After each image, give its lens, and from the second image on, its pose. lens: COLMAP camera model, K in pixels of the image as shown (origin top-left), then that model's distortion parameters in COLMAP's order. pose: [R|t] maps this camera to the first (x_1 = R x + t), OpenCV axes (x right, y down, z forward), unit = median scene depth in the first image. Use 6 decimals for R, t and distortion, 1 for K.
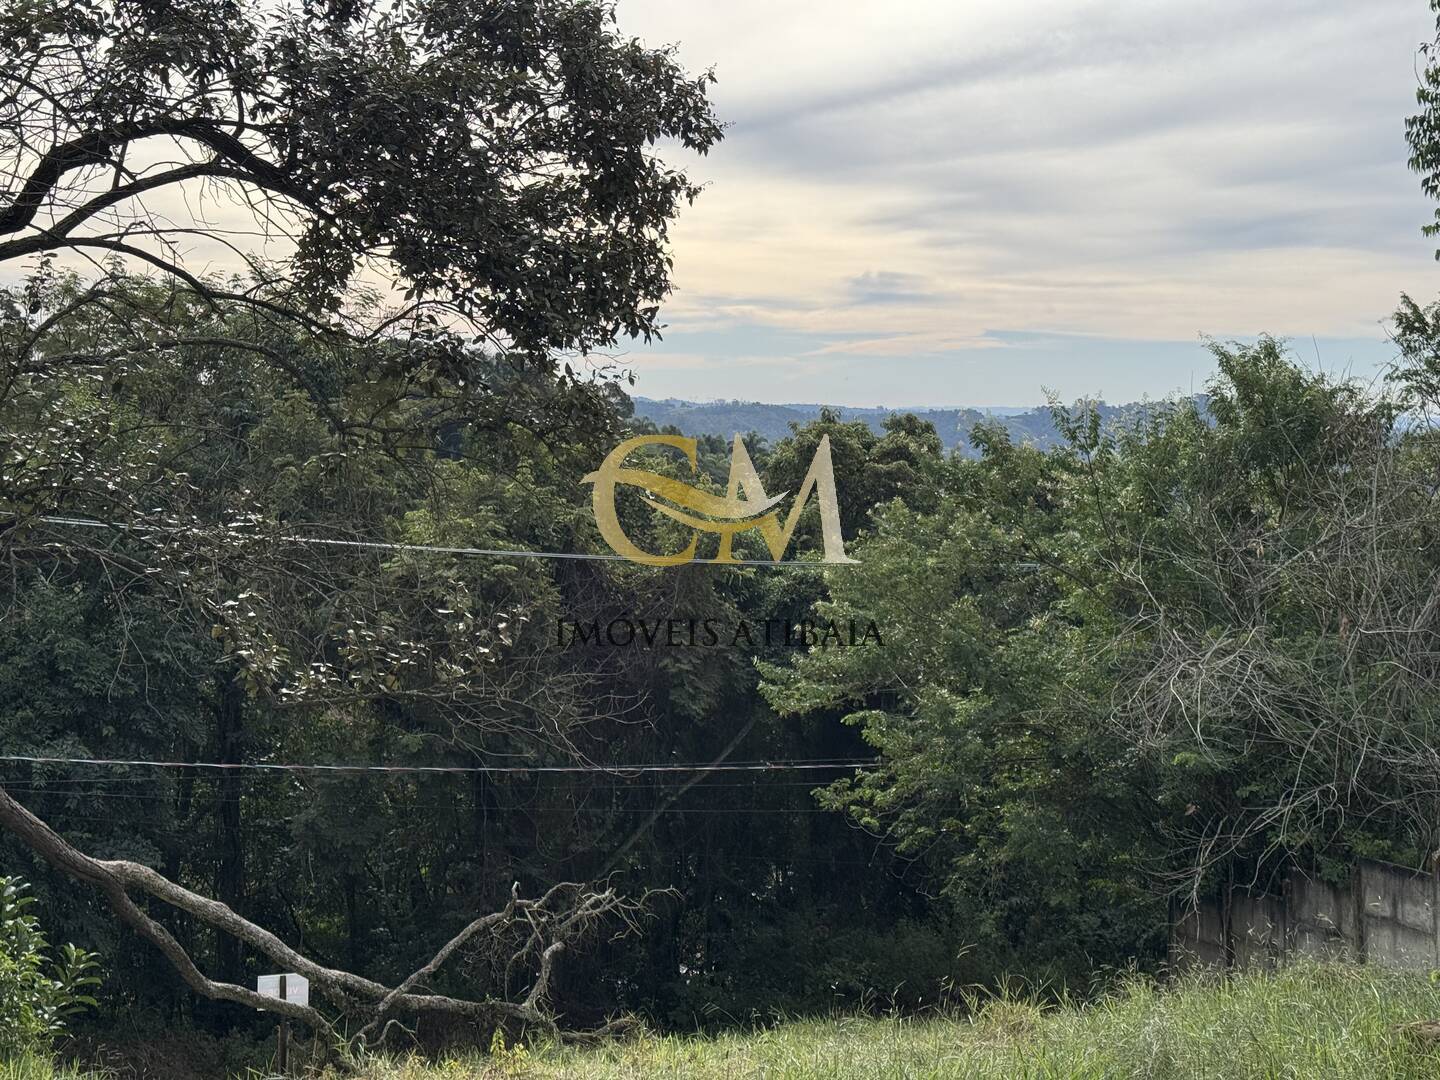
lens RADIAL K [[2005.8, 0, 720.1], [0, 2005.8, 539.2], [0, 0, 1]] dist [0.102378, 0.000000]
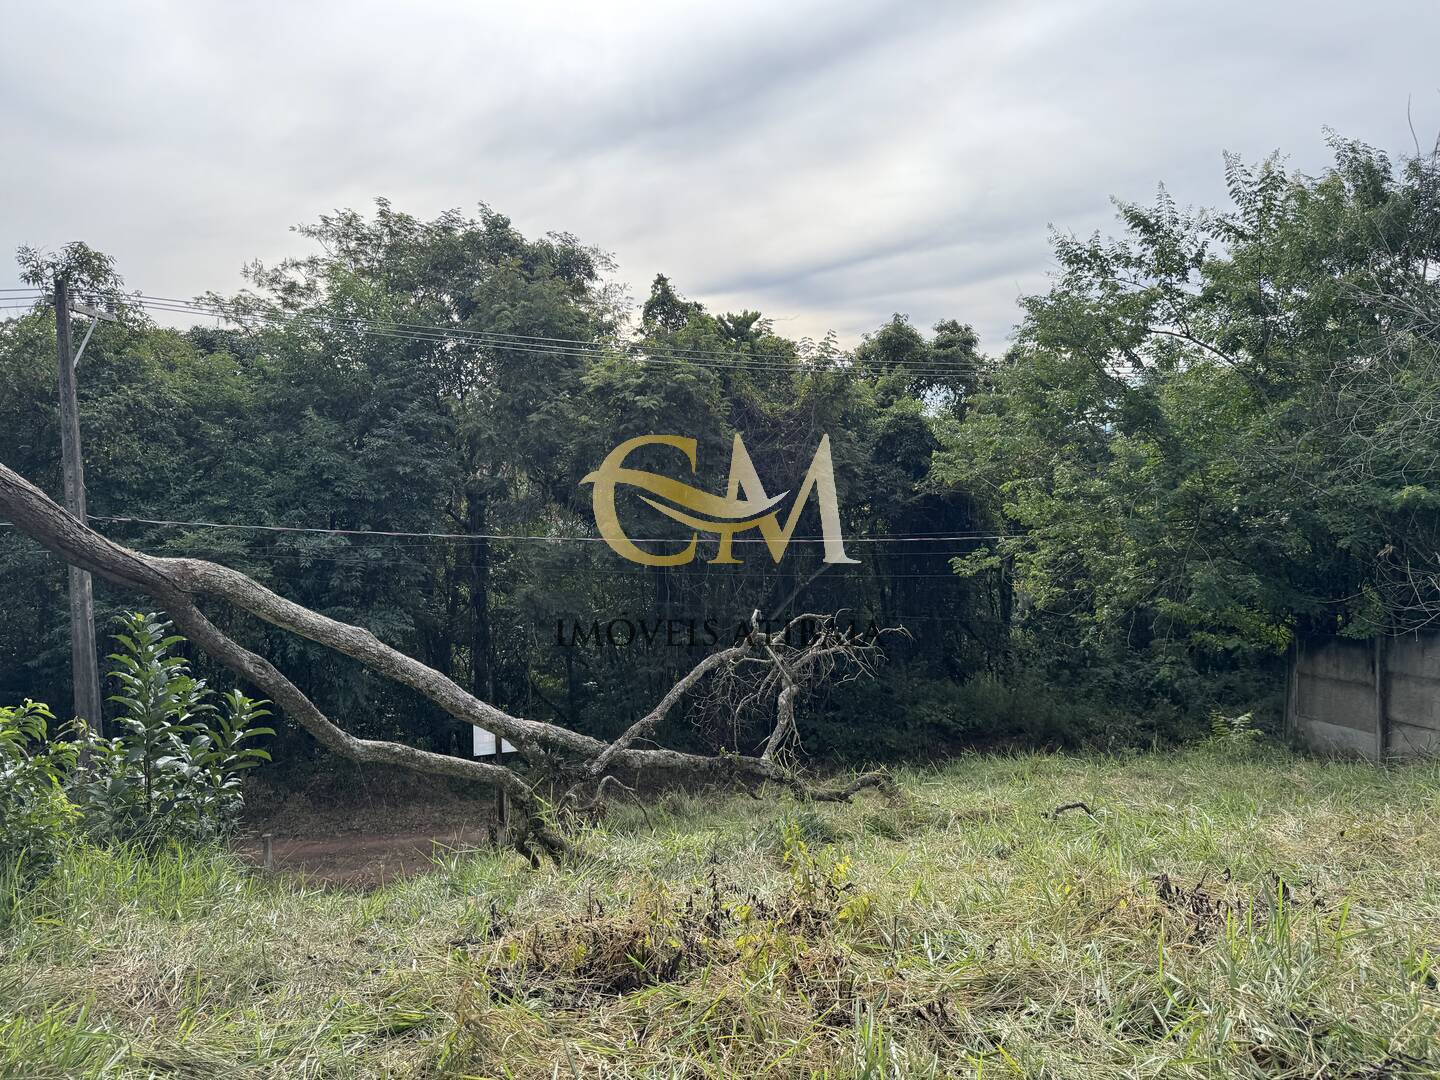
lens RADIAL K [[1011.2, 0, 766.9], [0, 1011.2, 562.0], [0, 0, 1]] dist [0.002000, -0.007447]
pose [[0.999823, -0.013570, 0.013040, -0.118752], [0.012673, 0.997704, 0.066531, 0.144348], [-0.013913, -0.066354, 0.997699, 0.695275]]
